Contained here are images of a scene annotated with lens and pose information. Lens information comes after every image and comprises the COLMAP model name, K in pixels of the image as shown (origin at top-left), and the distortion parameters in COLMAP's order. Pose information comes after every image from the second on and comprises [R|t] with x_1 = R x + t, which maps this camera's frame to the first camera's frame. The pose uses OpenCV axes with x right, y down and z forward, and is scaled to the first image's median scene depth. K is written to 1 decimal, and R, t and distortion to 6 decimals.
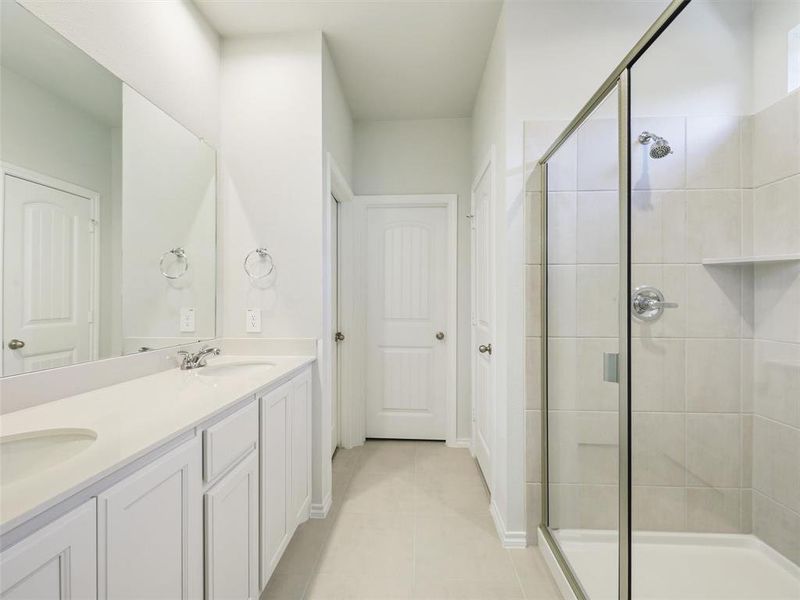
lens RADIAL K [[395.6, 0, 400.0], [0, 395.6, 300.0], [0, 0, 1]] dist [0.016514, -0.000424]
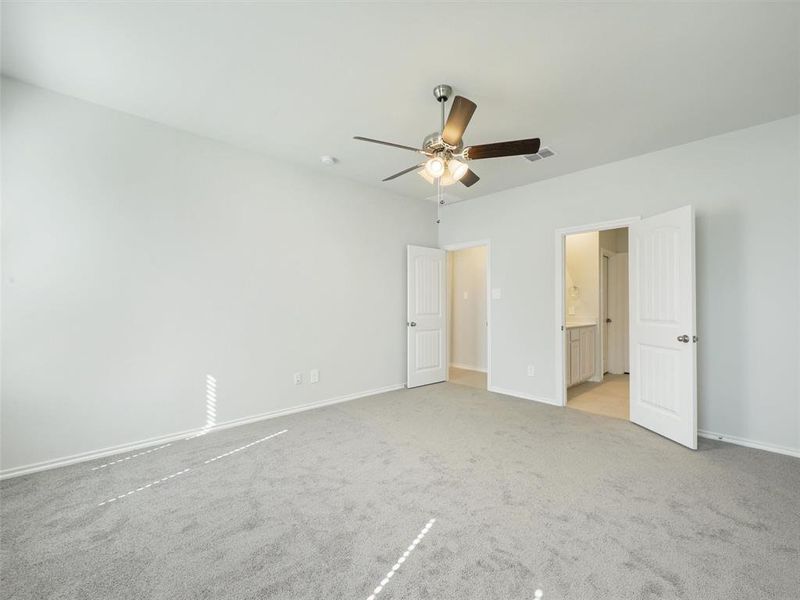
lens RADIAL K [[318.5, 0, 400.0], [0, 318.5, 300.0], [0, 0, 1]] dist [0.000151, -0.000040]
pose [[0.731367, -0.006162, -0.681956, 0.204546], [0.004791, 0.999981, -0.003897, -0.015449], [0.681967, -0.000418, 0.731383, -1.060366]]
